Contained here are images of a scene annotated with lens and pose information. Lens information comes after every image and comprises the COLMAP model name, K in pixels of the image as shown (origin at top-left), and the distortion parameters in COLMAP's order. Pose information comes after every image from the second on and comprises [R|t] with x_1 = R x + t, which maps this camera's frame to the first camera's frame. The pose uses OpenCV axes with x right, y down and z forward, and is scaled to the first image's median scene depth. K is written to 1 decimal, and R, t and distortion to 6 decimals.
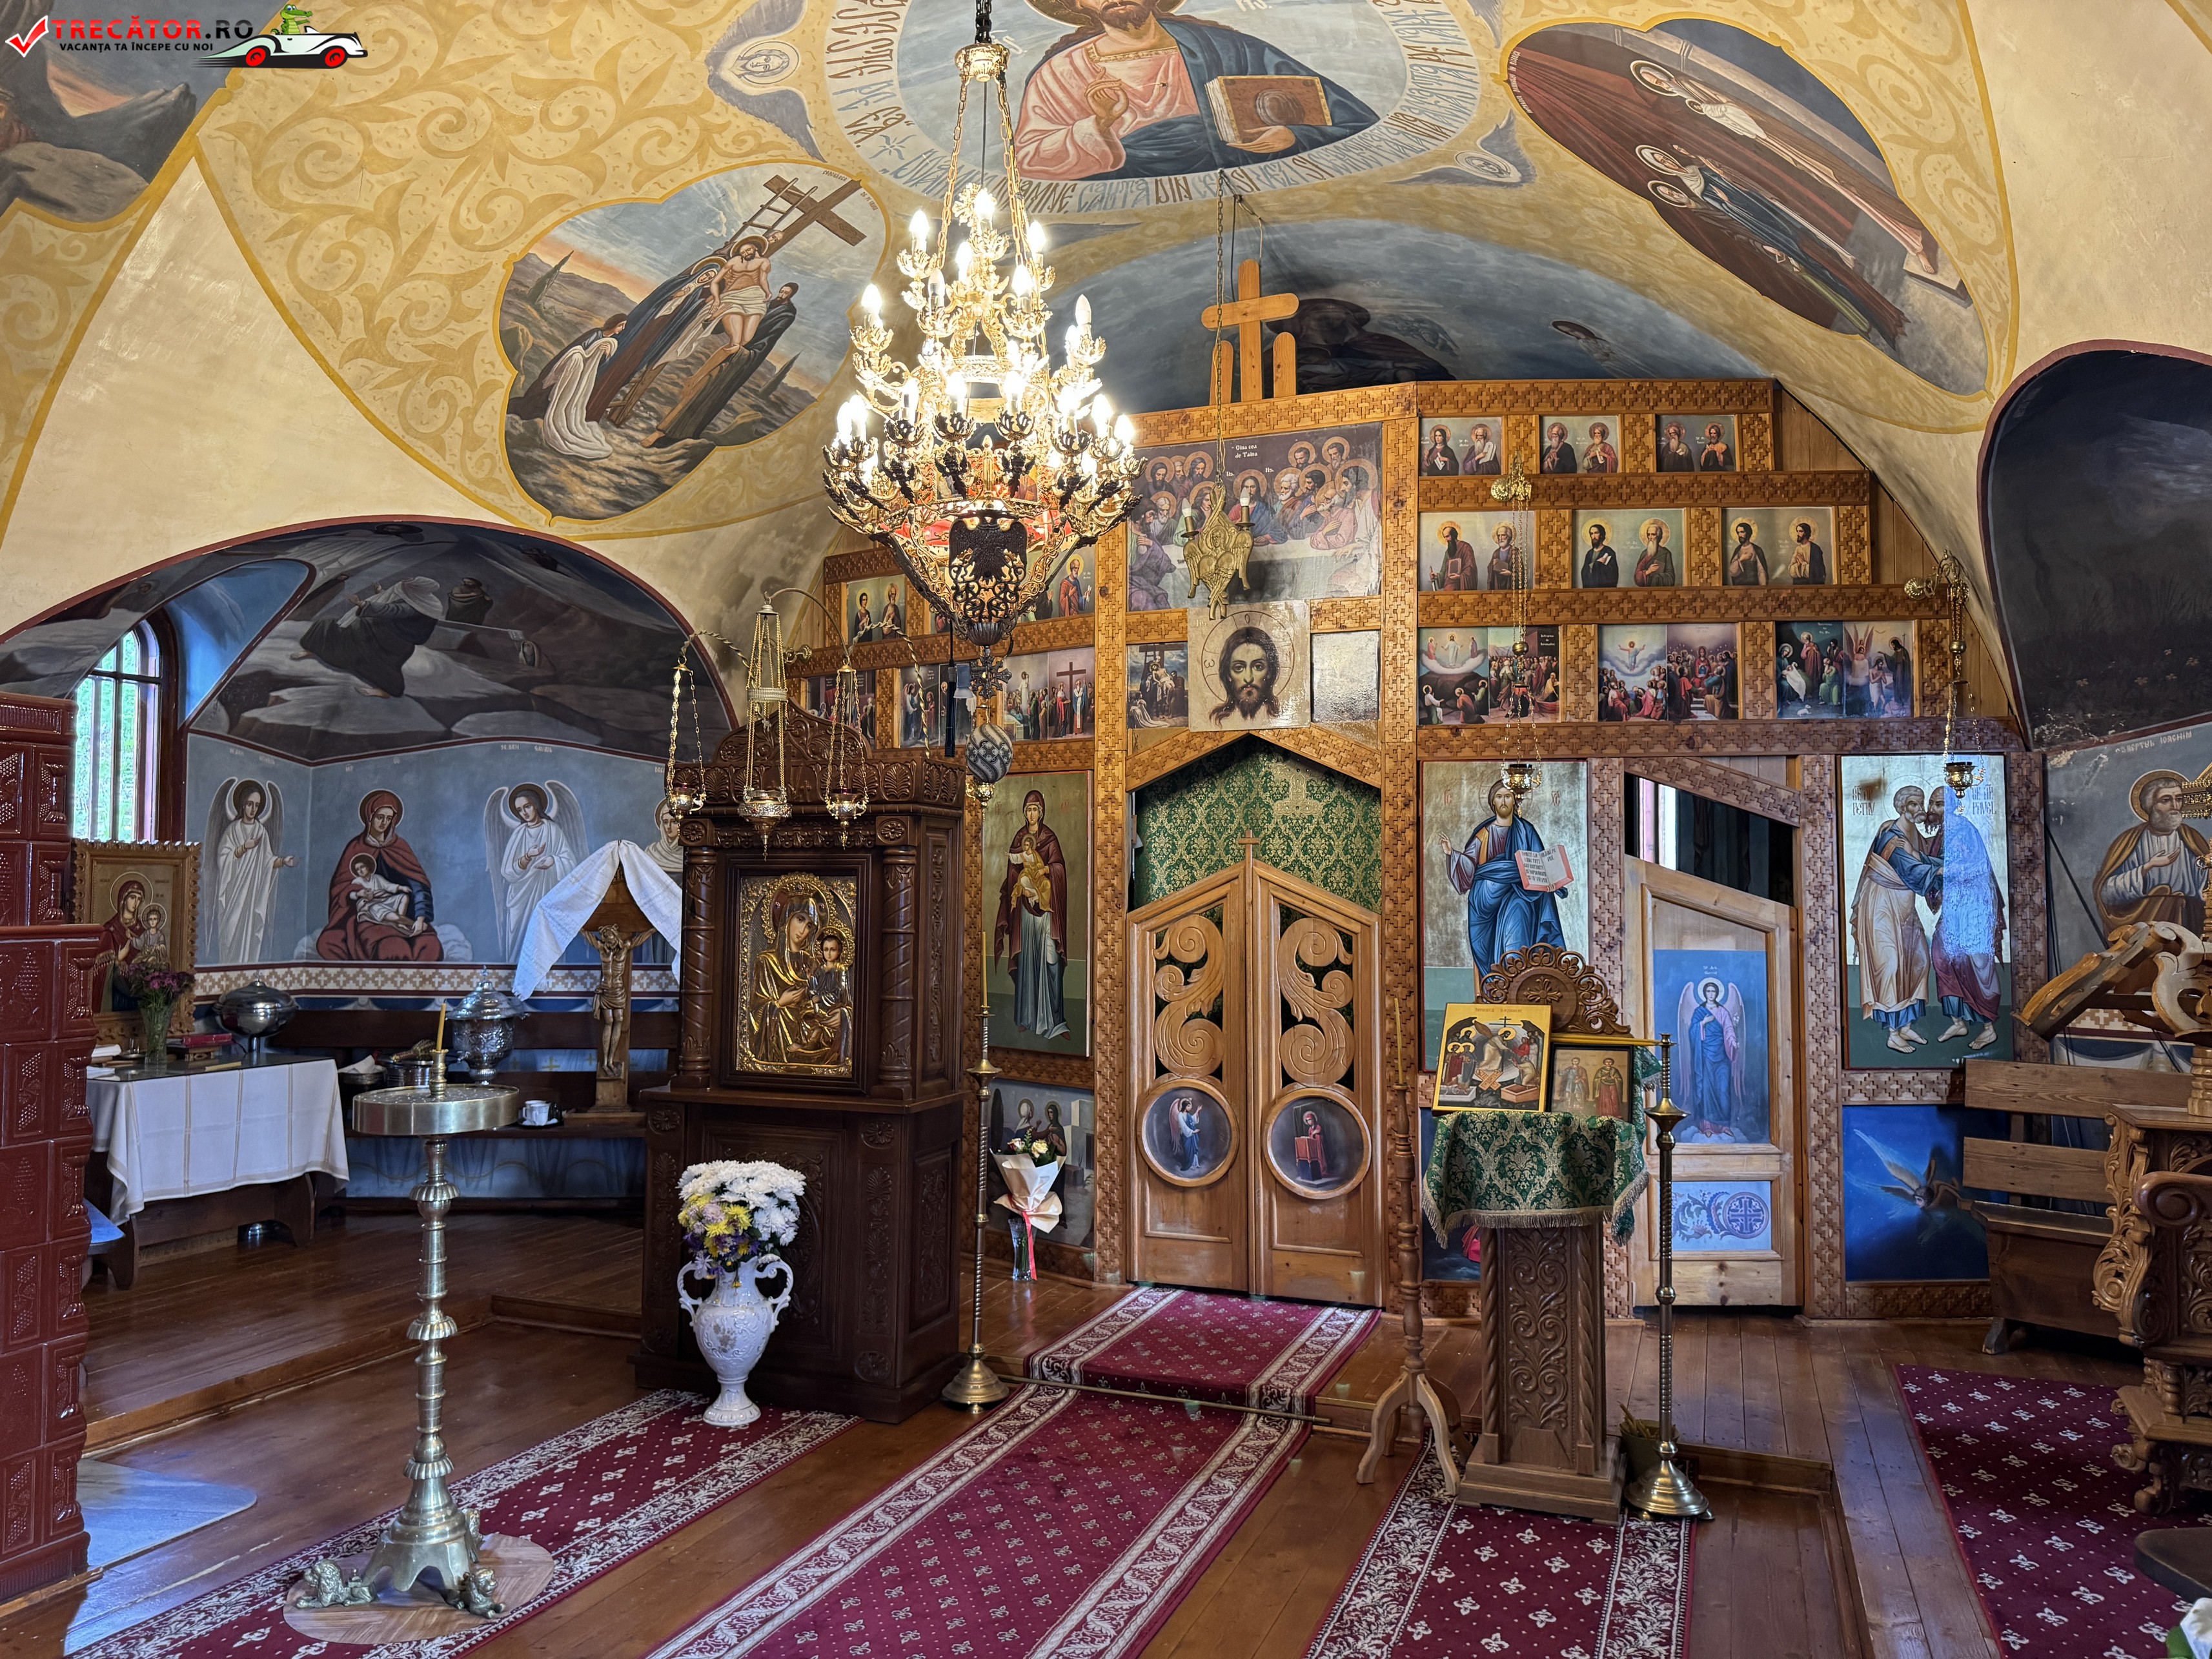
lens RADIAL K [[1552.5, 0, 1084.4], [0, 1552.5, 834.2], [0, 0, 1]] dist [0.055474, -0.069923]
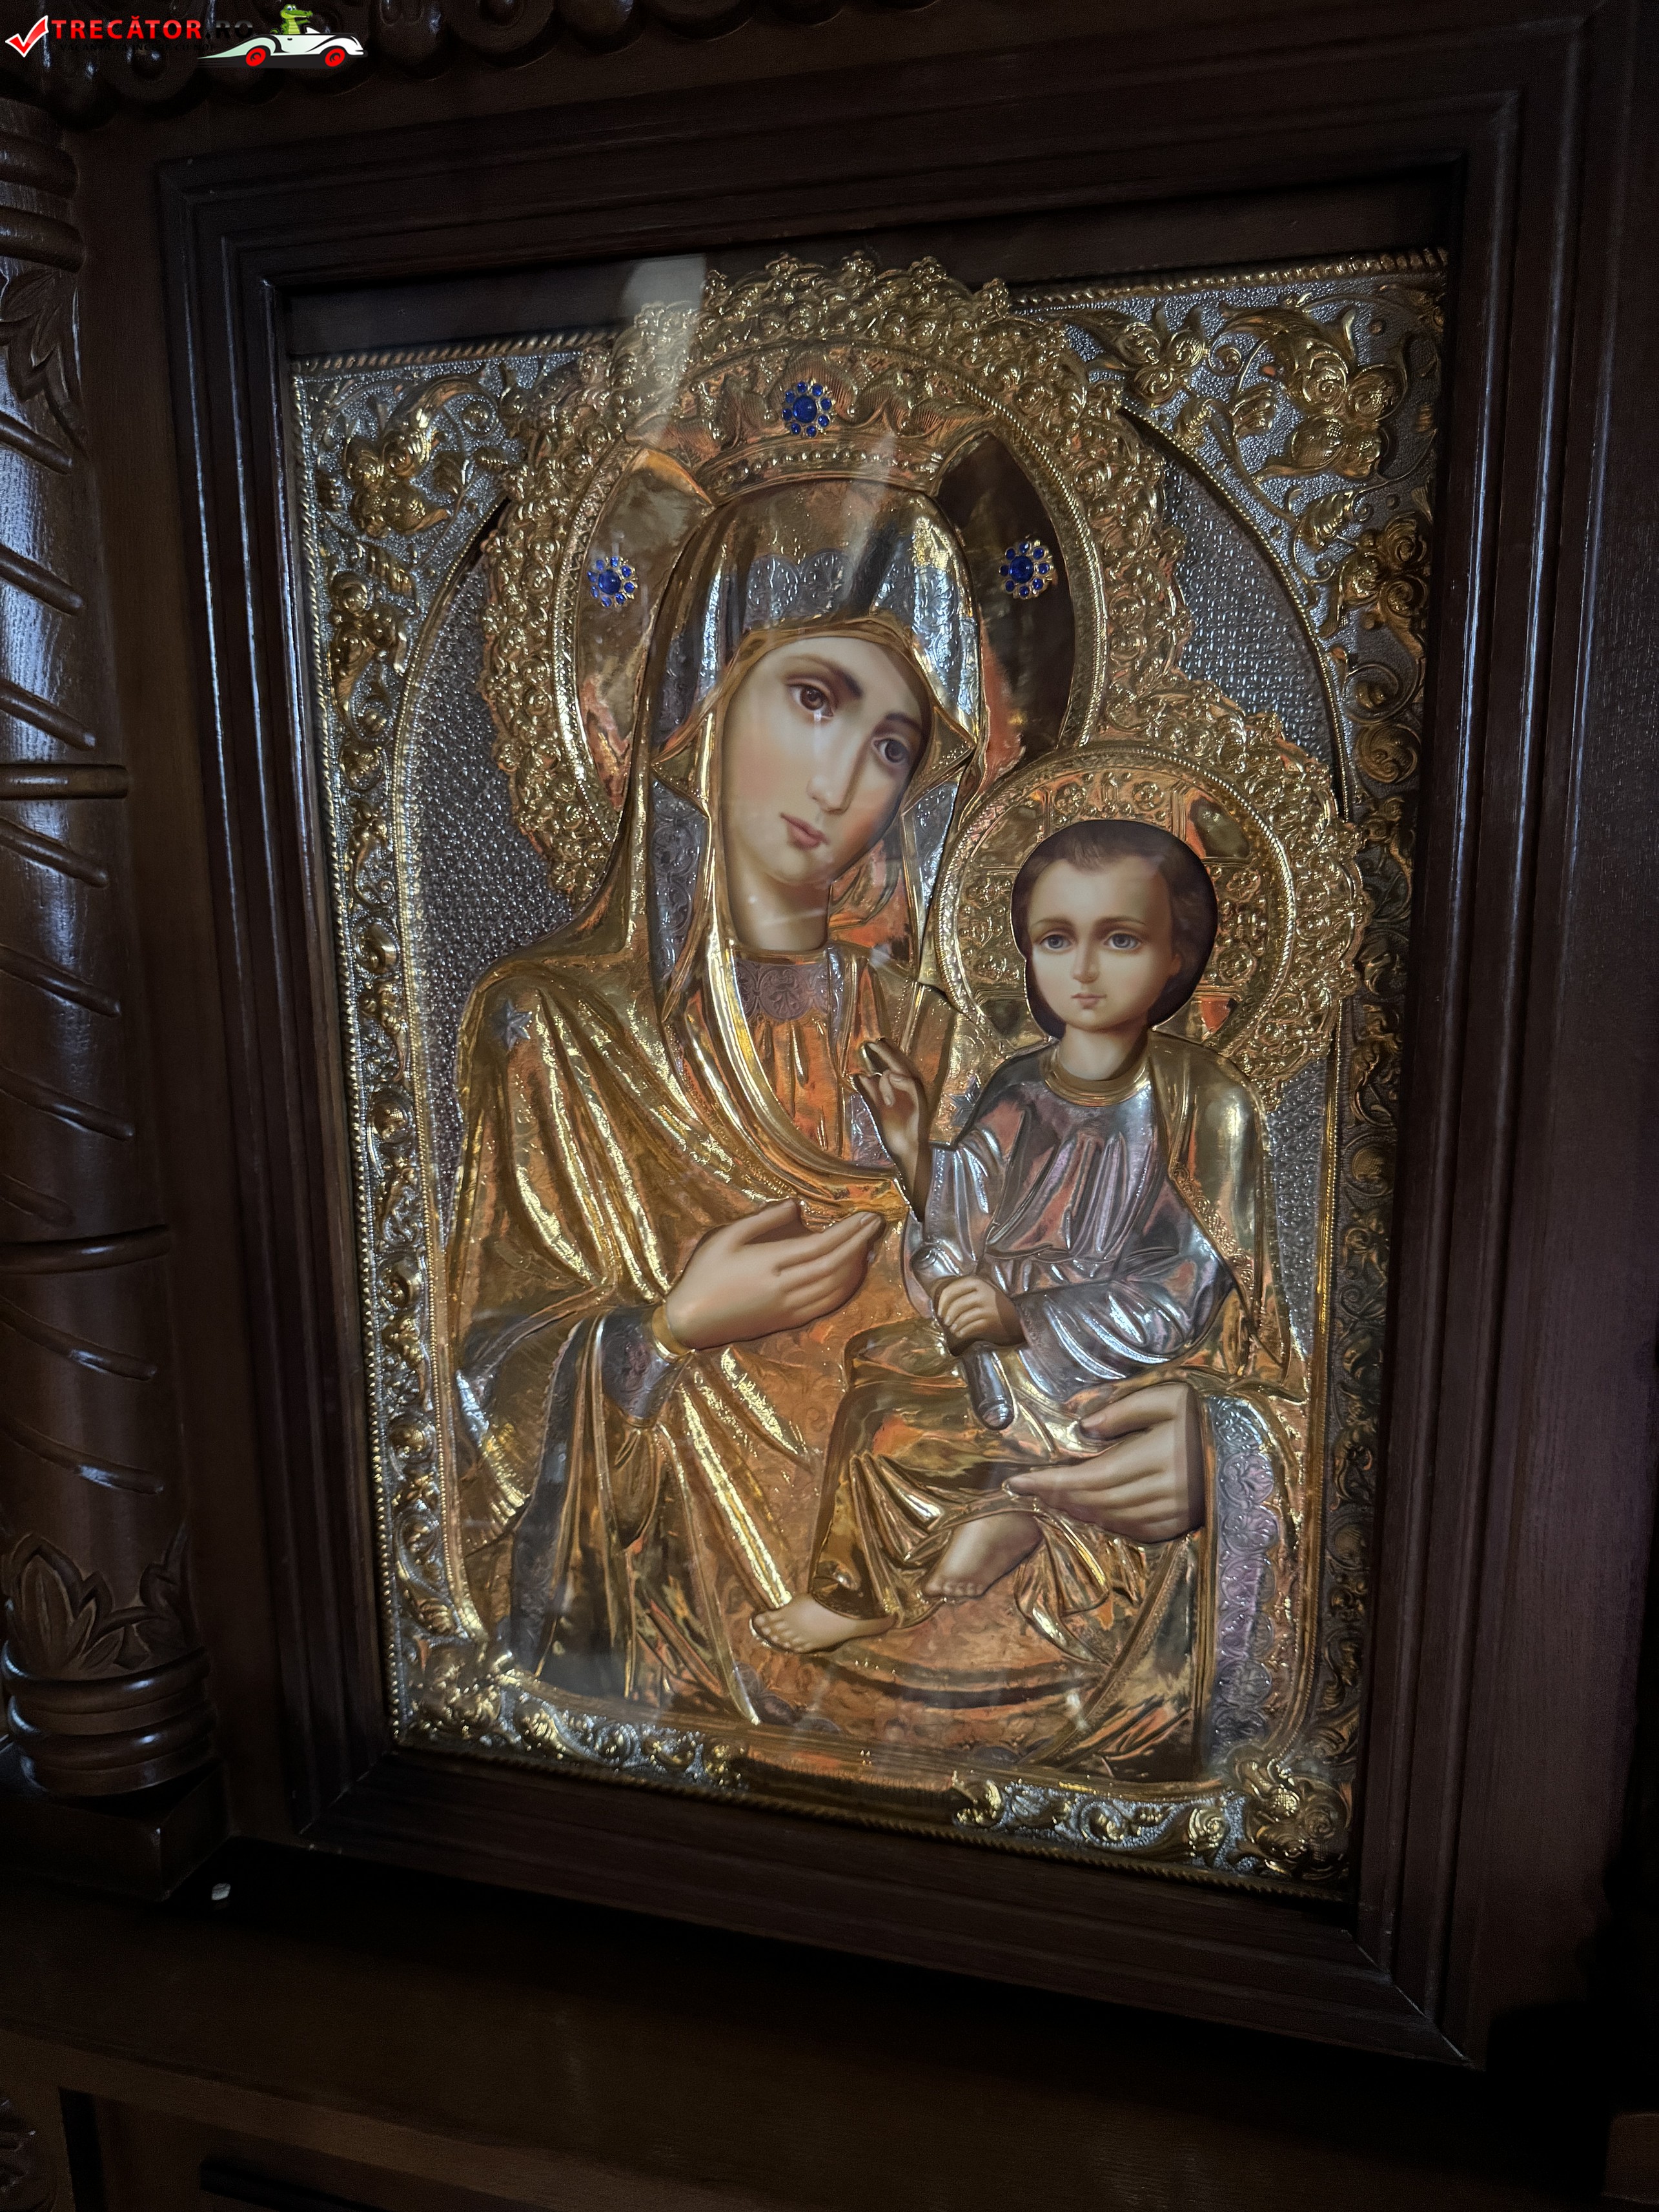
lens RADIAL K [[1552.5, 0, 831.5], [0, 1552.5, 1103.4], [0, 0, 1]] dist [0.055474, -0.069923]
pose [[0.994390, -0.037822, 0.098786, -0.176858], [0.010583, 0.964779, 0.262848, 0.048605], [-0.105248, -0.260328, 0.959767, 0.788030]]
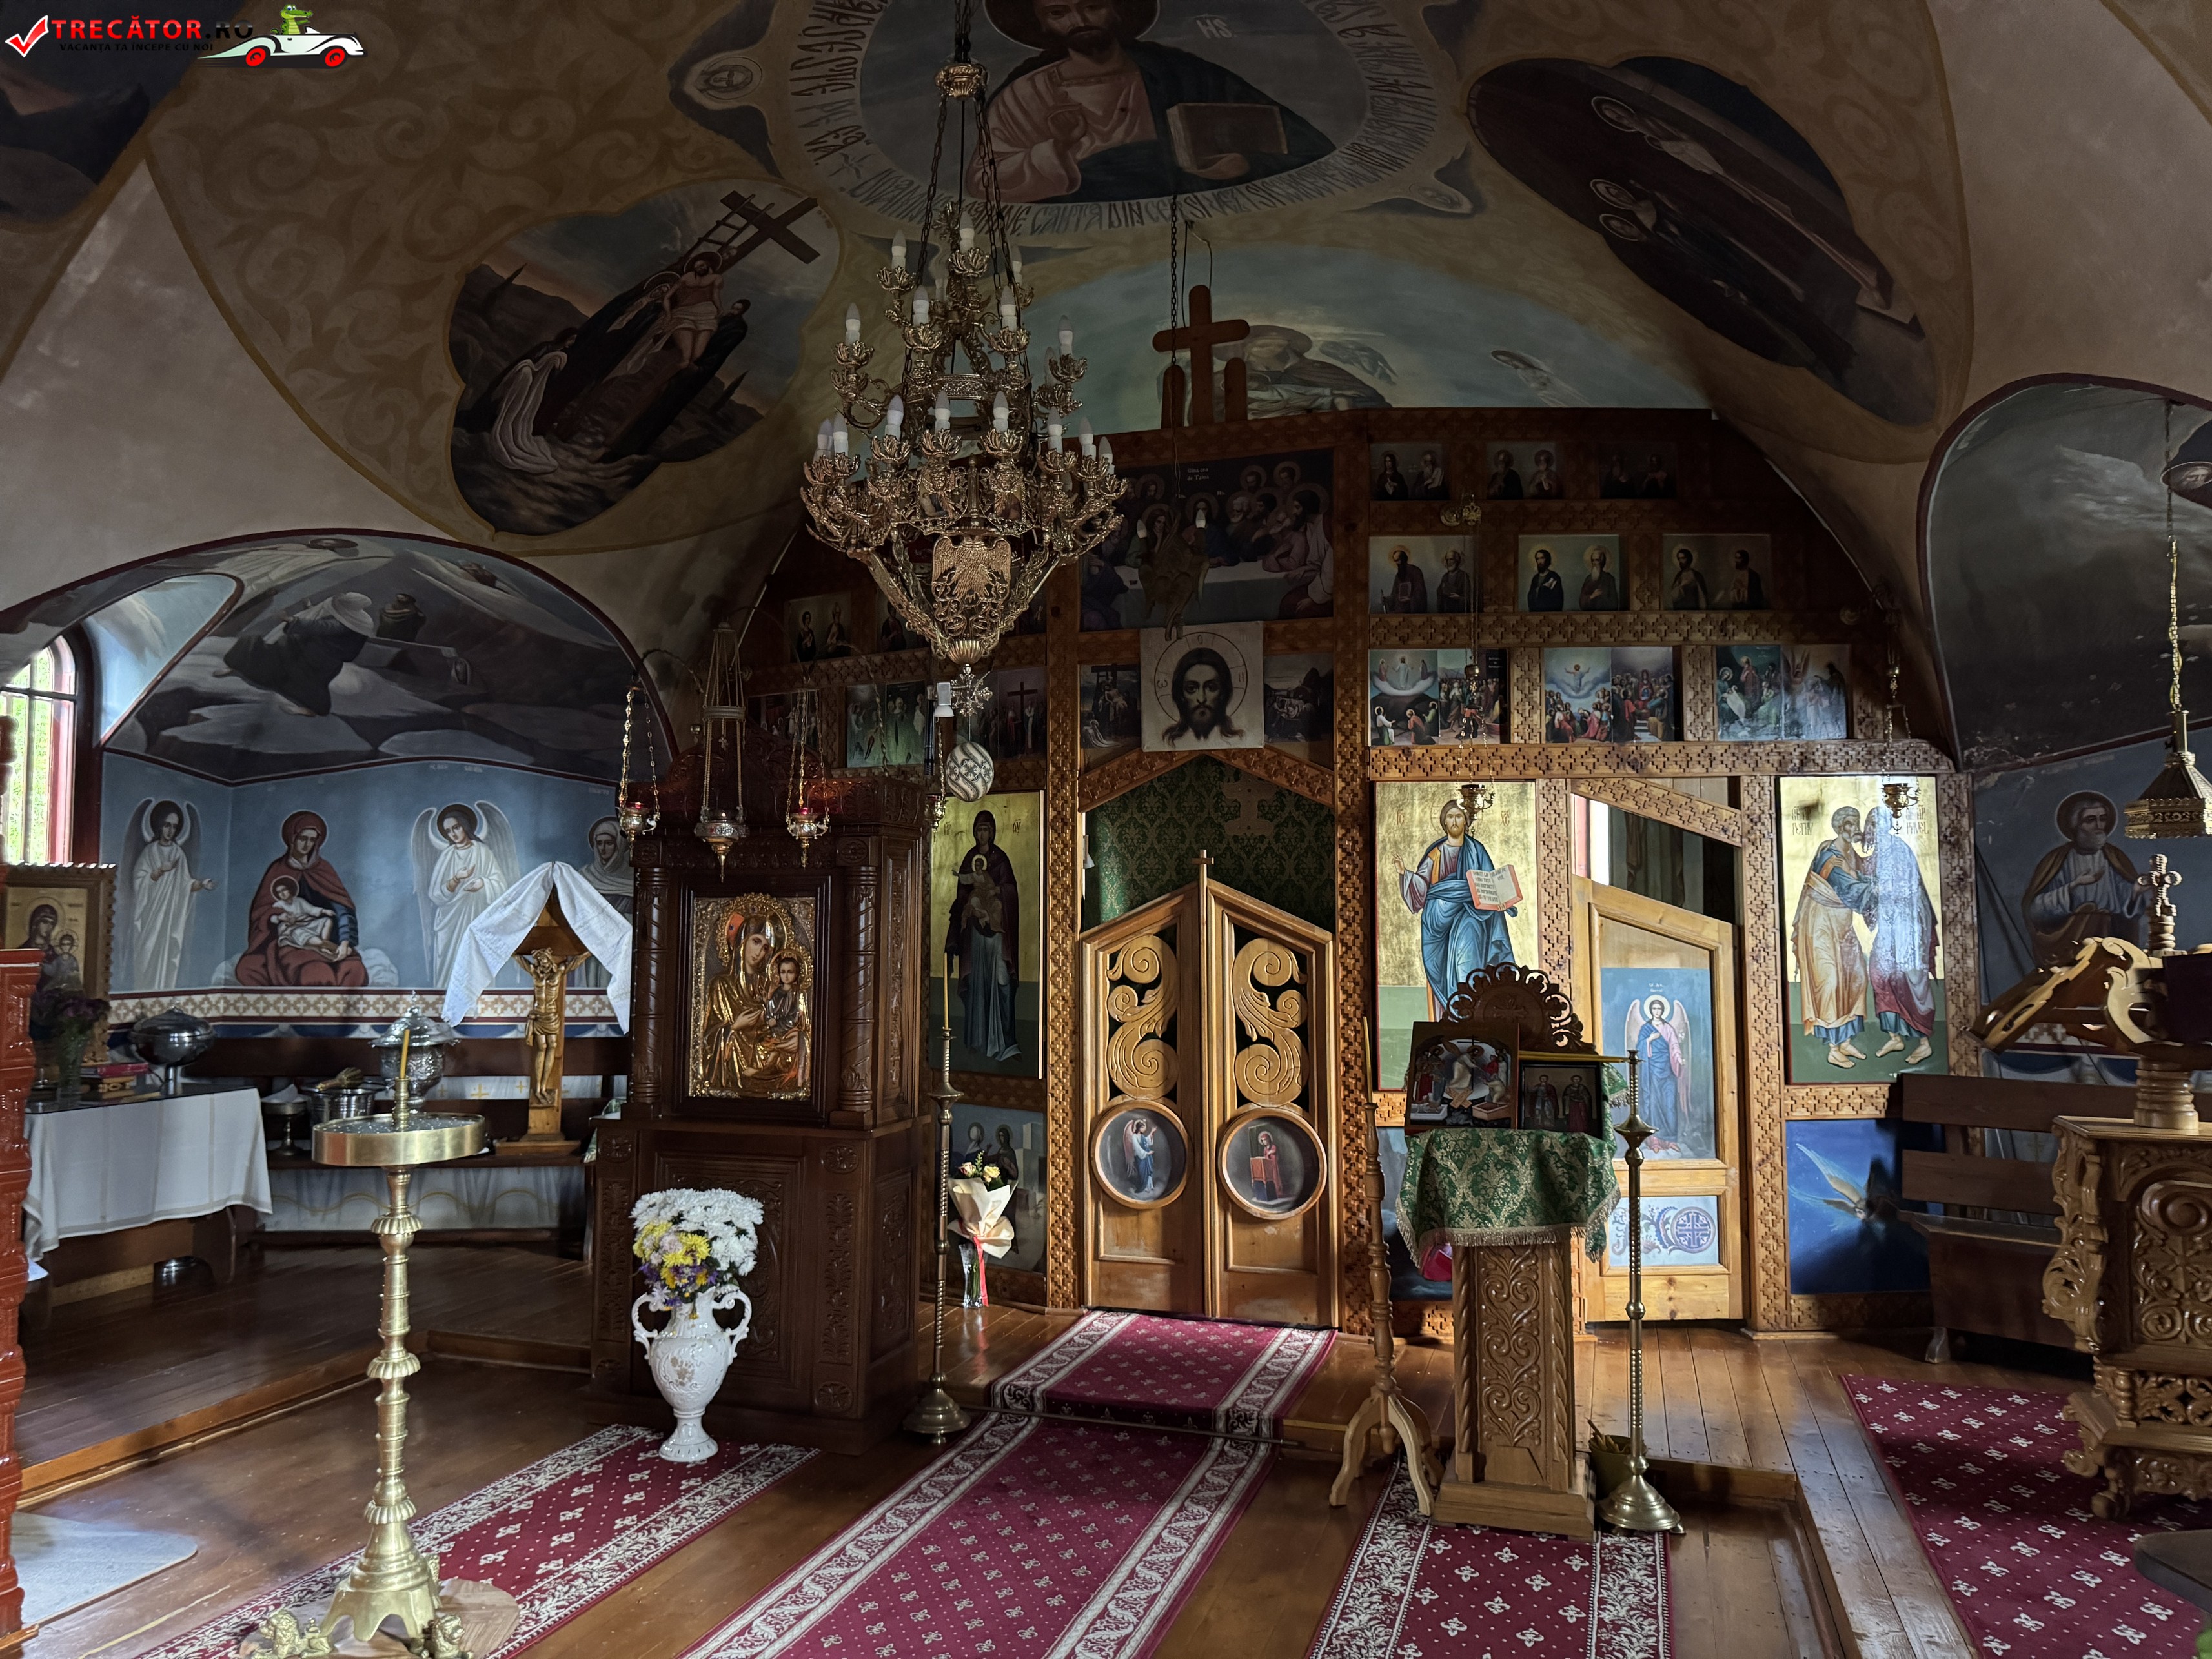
lens RADIAL K [[1552.5, 0, 1072.5], [0, 1552.5, 828.0], [0, 0, 1]] dist [0.055474, -0.069923]
pose [[0.998662, -0.000554, 0.051712, -0.030633], [0.001483, 0.999838, -0.017920, 0.000886], [-0.051694, 0.017973, 0.998501, 0.004304]]
